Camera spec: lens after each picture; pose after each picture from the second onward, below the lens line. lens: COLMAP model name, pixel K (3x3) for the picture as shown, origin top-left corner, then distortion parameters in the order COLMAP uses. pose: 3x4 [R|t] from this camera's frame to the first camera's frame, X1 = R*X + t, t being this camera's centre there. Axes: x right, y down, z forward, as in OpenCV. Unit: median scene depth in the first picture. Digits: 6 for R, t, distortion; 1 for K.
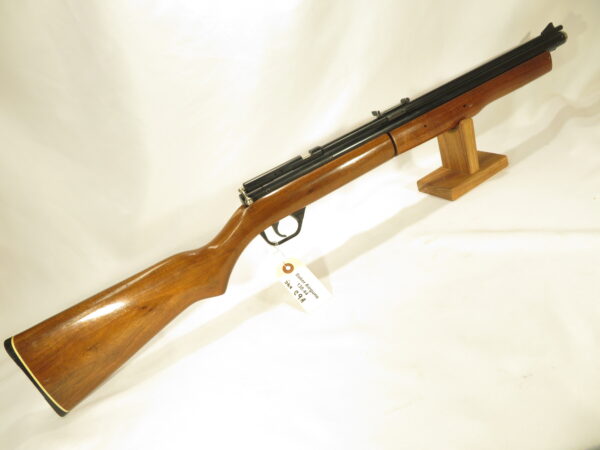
lens RADIAL K [[439.0, 0, 303.3], [0, 439.0, 225.2], [0, 0, 1]] dist [-0.004901, 0.002084]
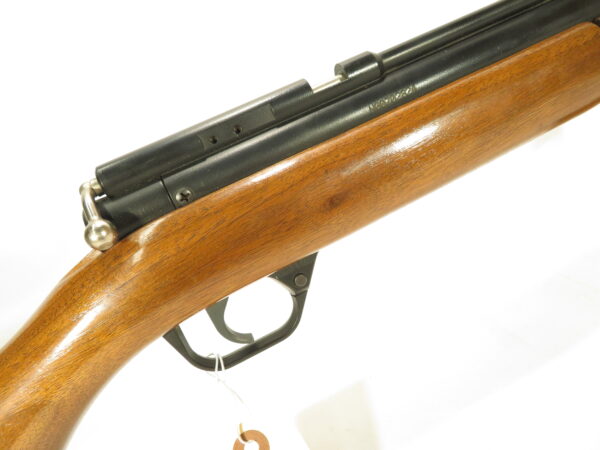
lens RADIAL K [[439.0, 0, 291.3], [0, 439.0, 210.1], [0, 0, 1]] dist [-0.004901, 0.002084]
pose [[0.992973, 0.040967, -0.111025, 0.019598], [-0.042164, 0.999075, -0.008447, -0.064954], [0.110576, 0.013069, 0.993782, 0.676478]]
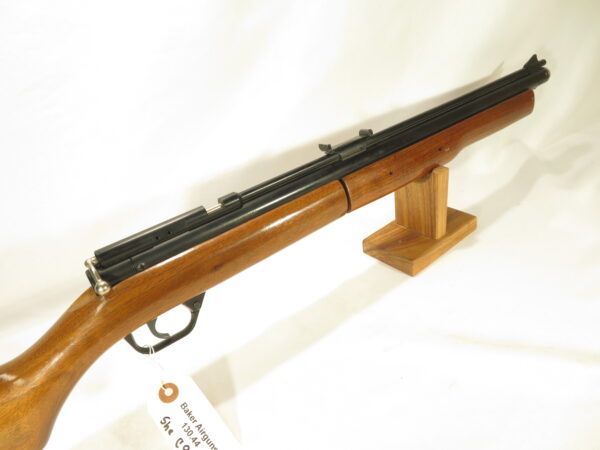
lens RADIAL K [[439.0, 0, 304.9], [0, 439.0, 226.2], [0, 0, 1]] dist [-0.004901, 0.002084]
pose [[0.969080, 0.071577, 0.236139, -0.011668], [-0.072486, 0.997358, -0.004841, -0.133070], [-0.235861, -0.012425, 0.971707, 0.368249]]
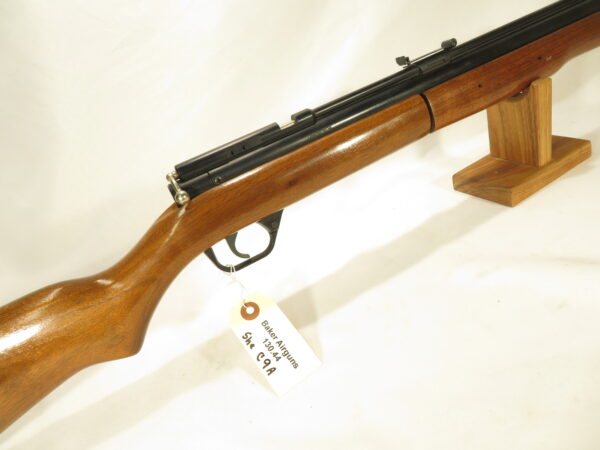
lens RADIAL K [[439.0, 0, 299.5], [0, 439.0, 224.0], [0, 0, 1]] dist [-0.004901, 0.002084]
pose [[0.999348, 0.034333, 0.011194, 0.021485], [-0.034438, 0.999364, 0.009249, -0.027230], [-0.010869, -0.009629, 0.999895, 0.387788]]
